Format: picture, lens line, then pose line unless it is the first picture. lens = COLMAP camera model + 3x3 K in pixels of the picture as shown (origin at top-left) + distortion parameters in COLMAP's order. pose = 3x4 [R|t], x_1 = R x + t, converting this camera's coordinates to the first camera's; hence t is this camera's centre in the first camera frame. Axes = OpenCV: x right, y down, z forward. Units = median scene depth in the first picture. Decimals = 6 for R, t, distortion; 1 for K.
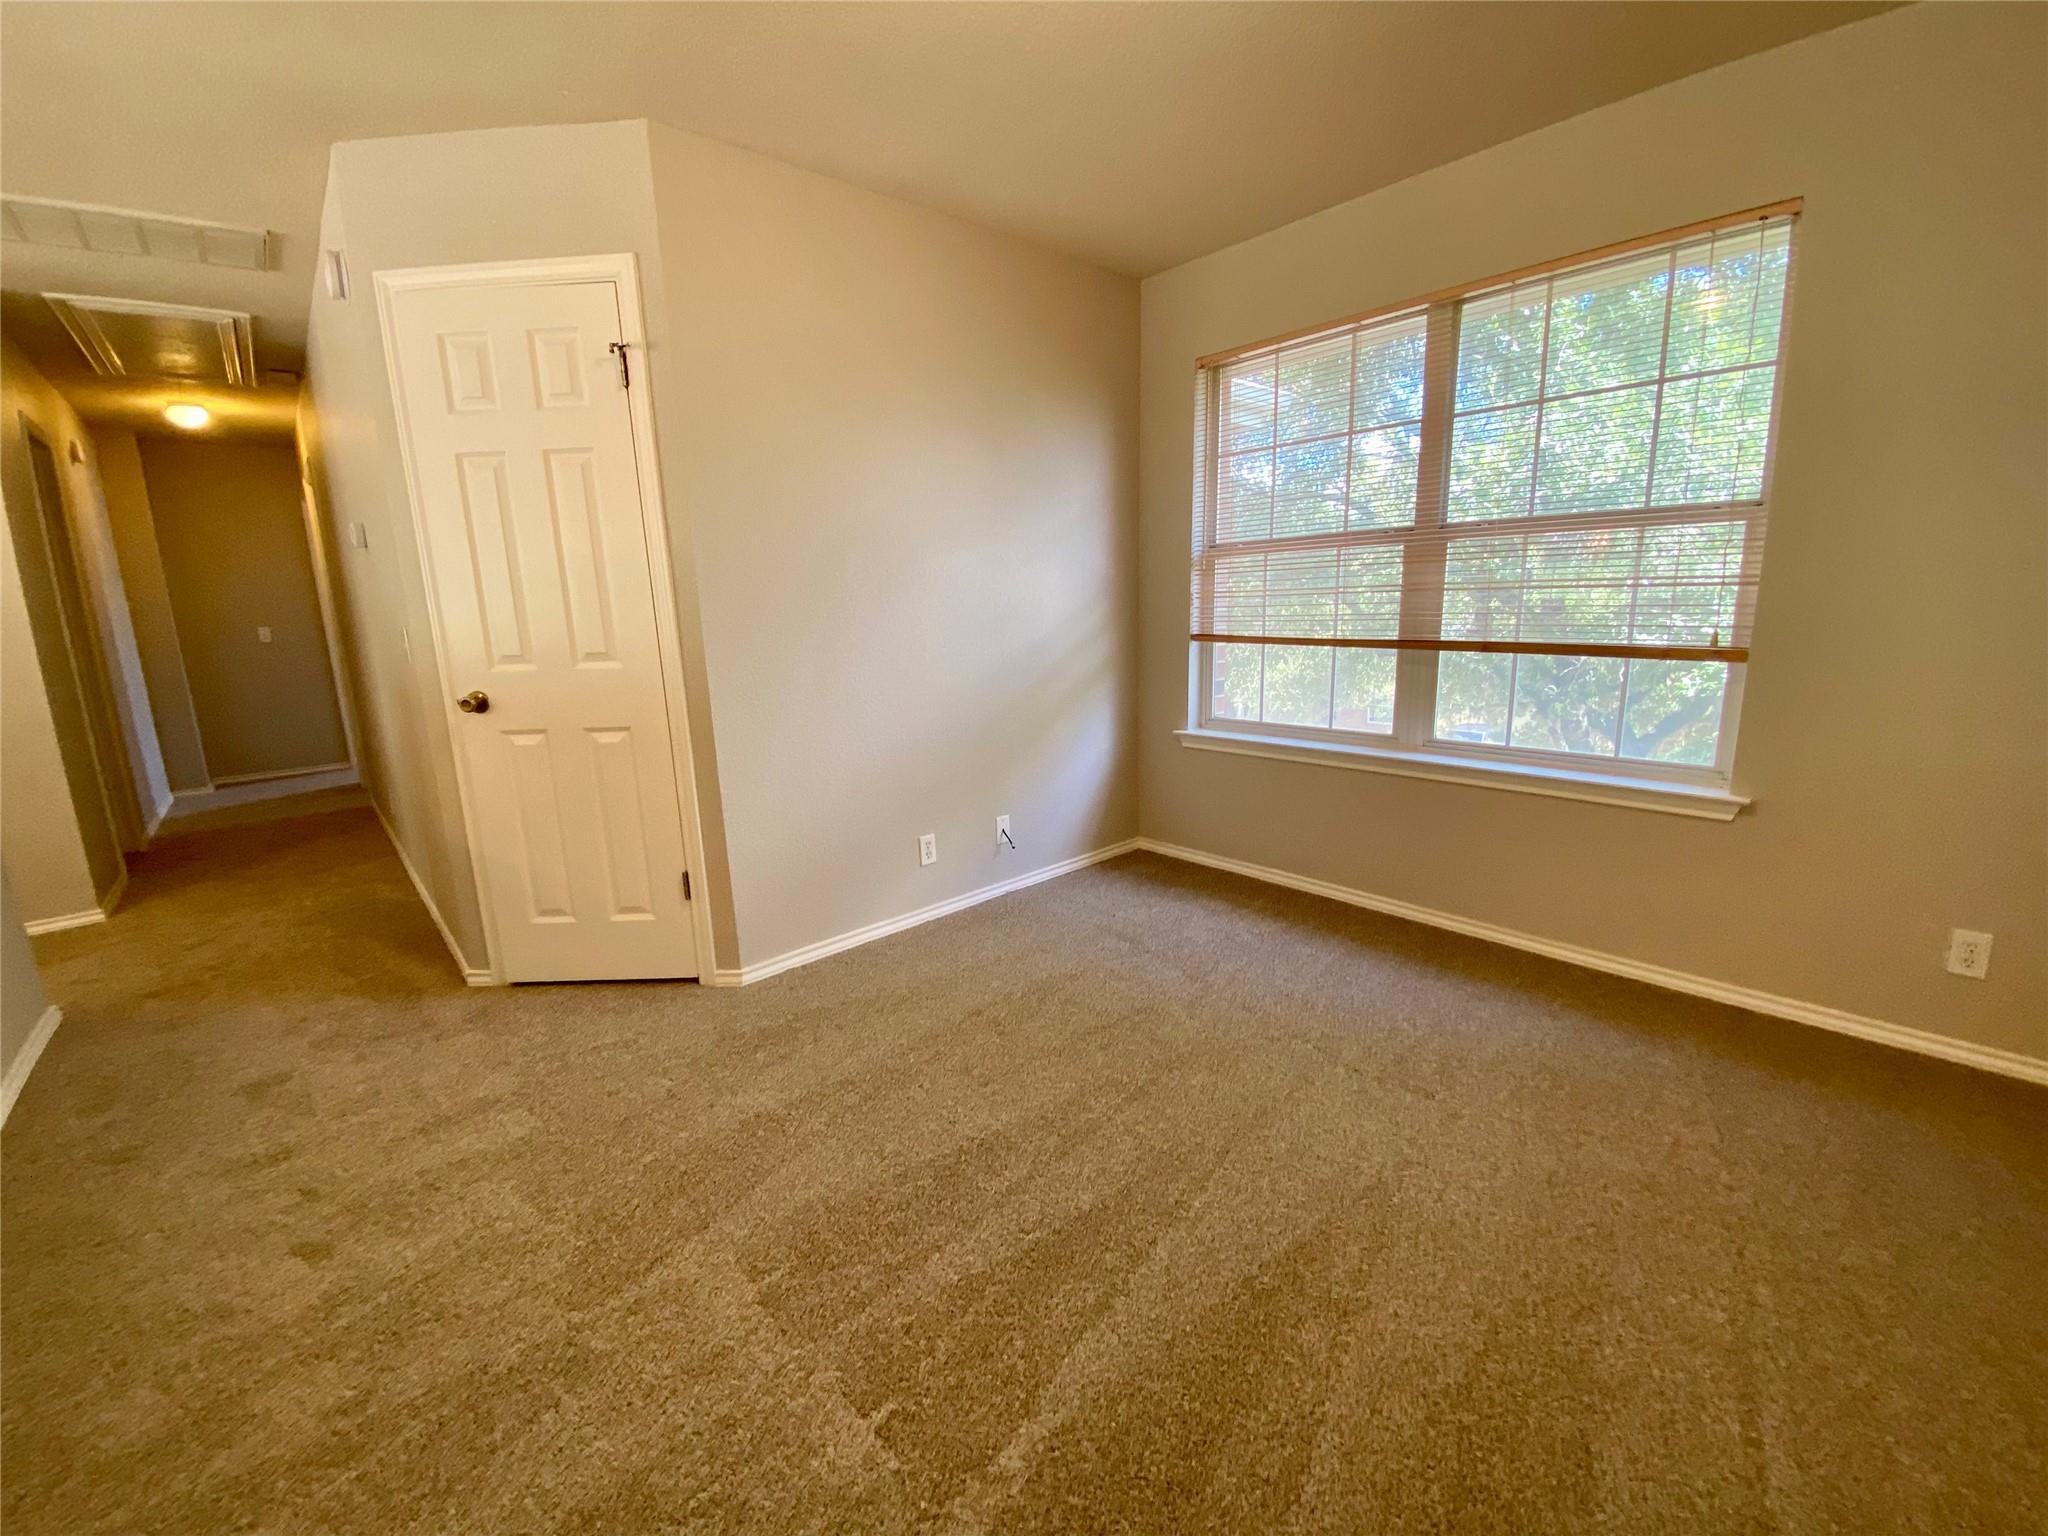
lens RADIAL K [[832.3, 0, 1024.0], [0, 832.3, 768.0], [0, 0, 1]] dist [0.017652, -0.019827]
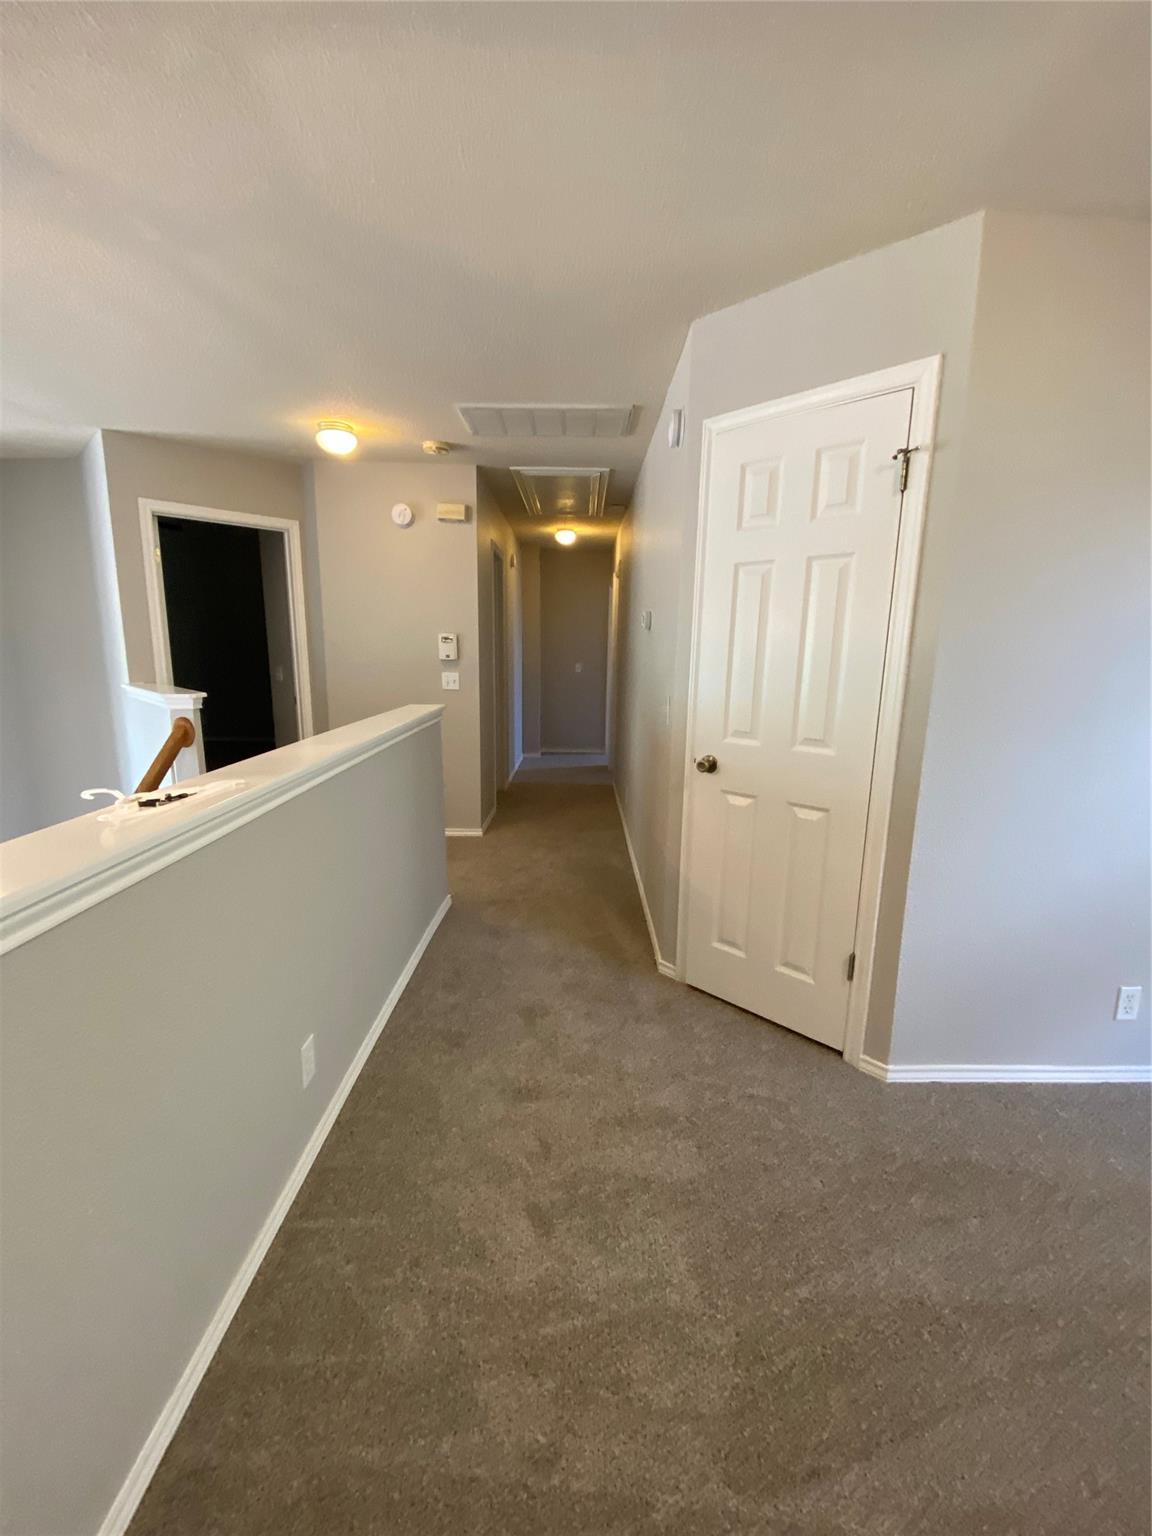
lens RADIAL K [[624.2, 0, 576.0], [0, 624.2, 768.0], [0, 0, 1]] dist [0.017652, -0.019827]
pose [[0.743718, 0.170064, -0.646499, -0.202903], [-0.172152, 0.983205, 0.060596, -0.094747], [0.645947, 0.066229, 0.760504, 0.171416]]
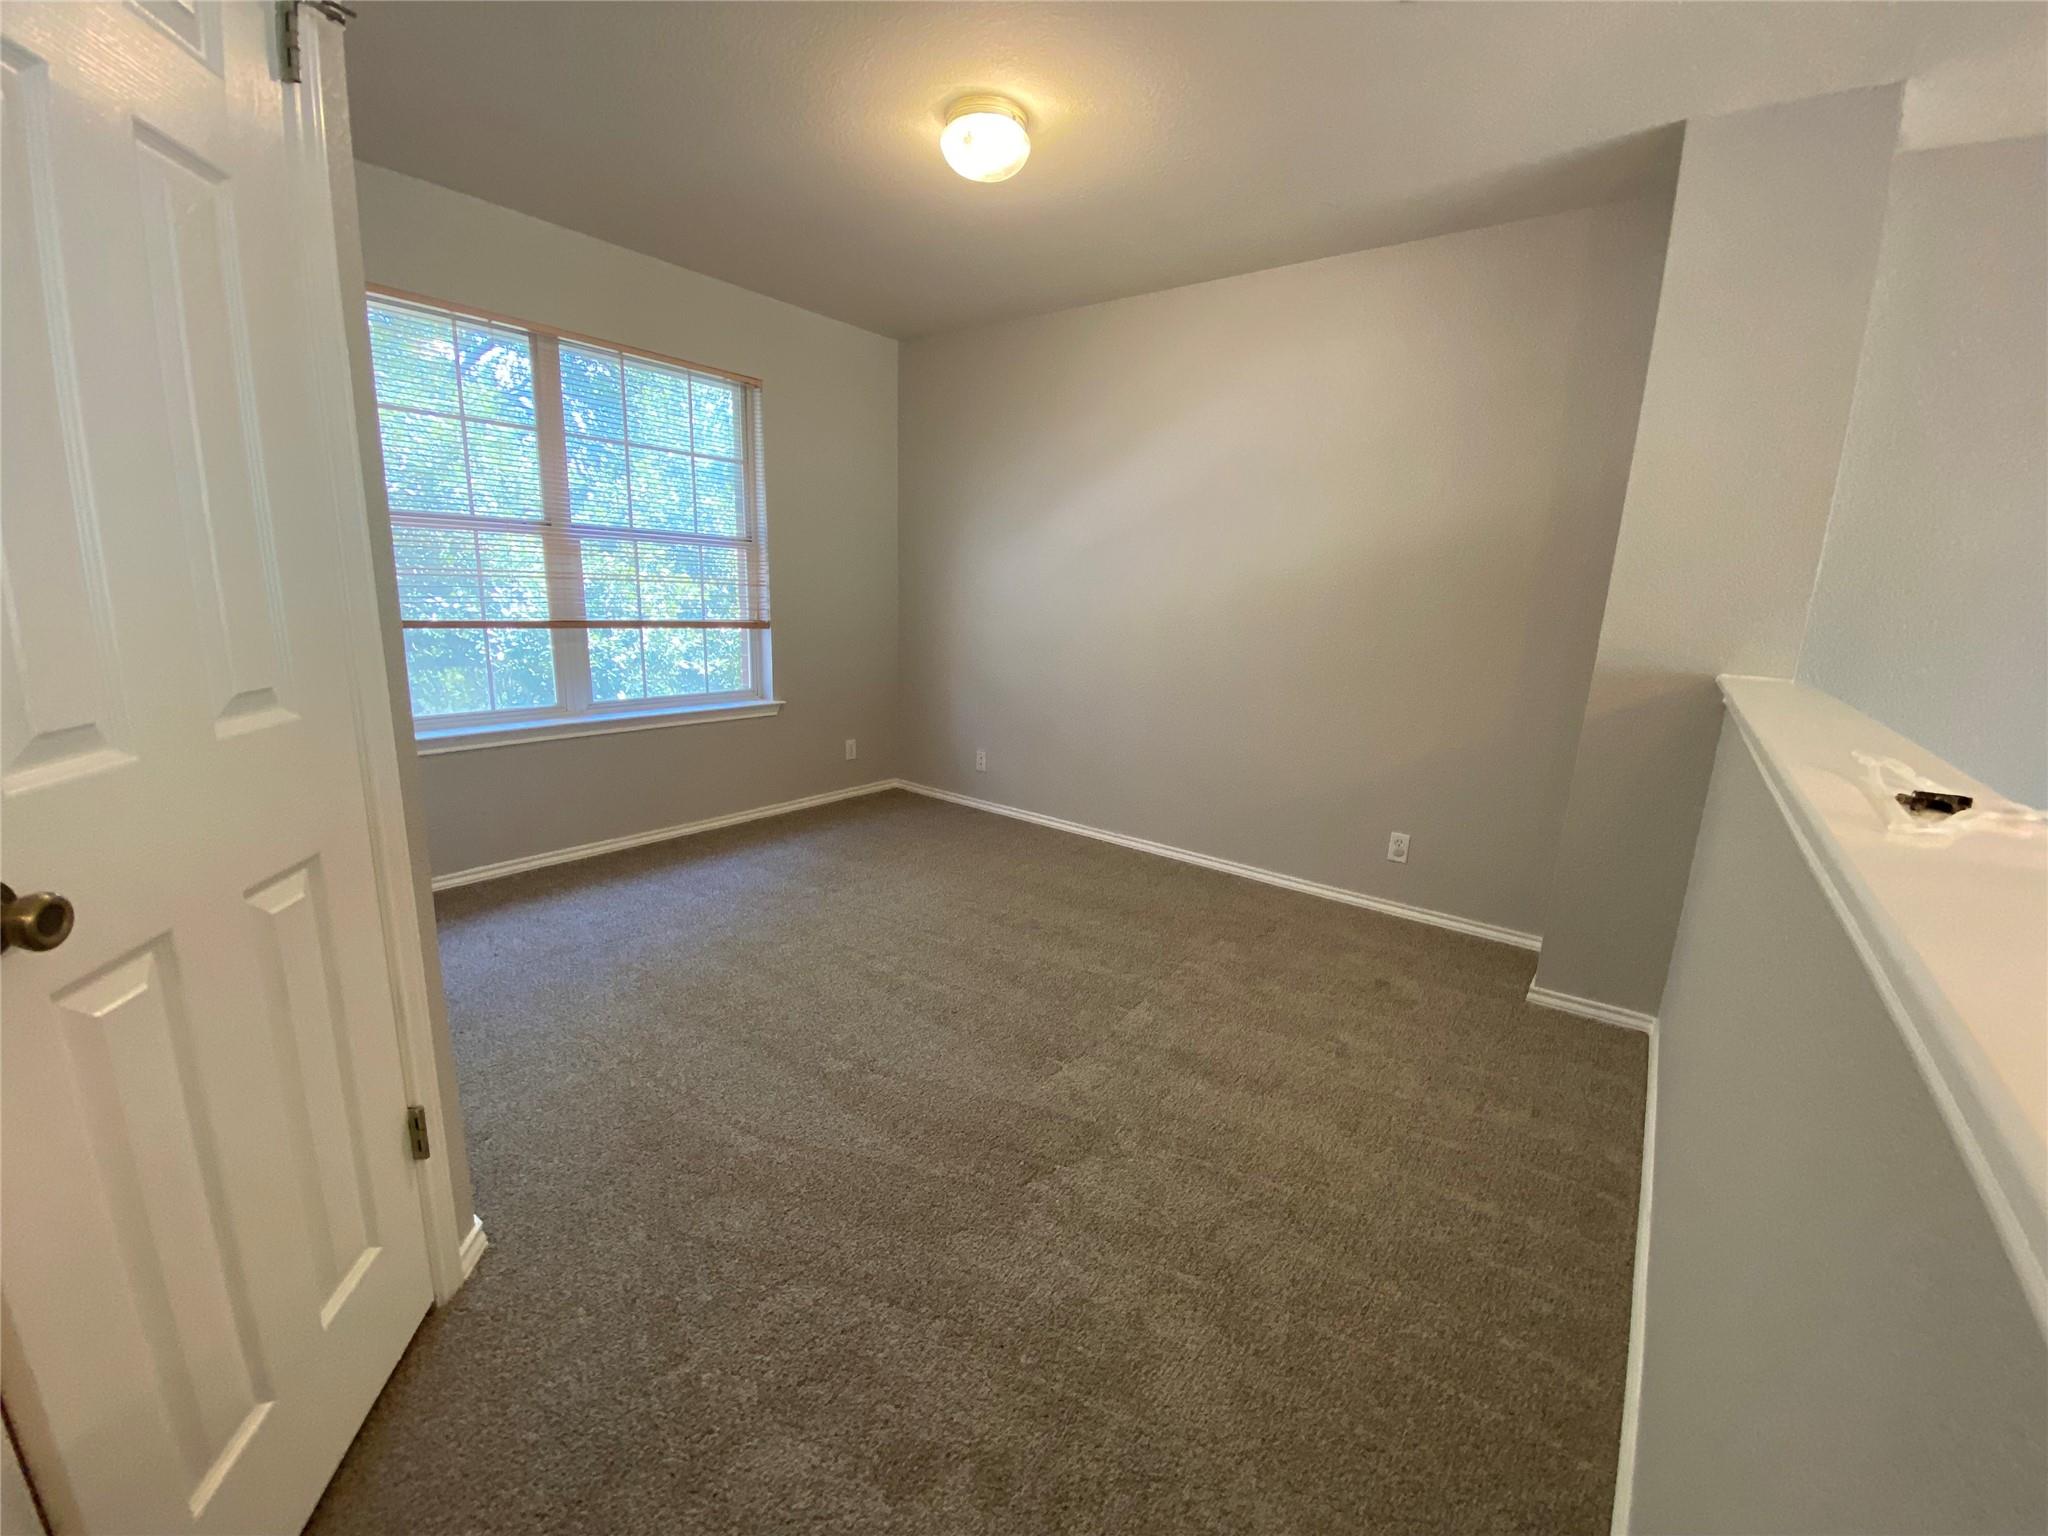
lens RADIAL K [[832.3, 0, 1024.0], [0, 832.3, 768.0], [0, 0, 1]] dist [0.017652, -0.019827]
pose [[-0.142927, -0.200713, 0.969168, -0.986626], [0.156281, 0.962360, 0.222351, -0.140661], [-0.977317, 0.183243, -0.106179, 0.656776]]
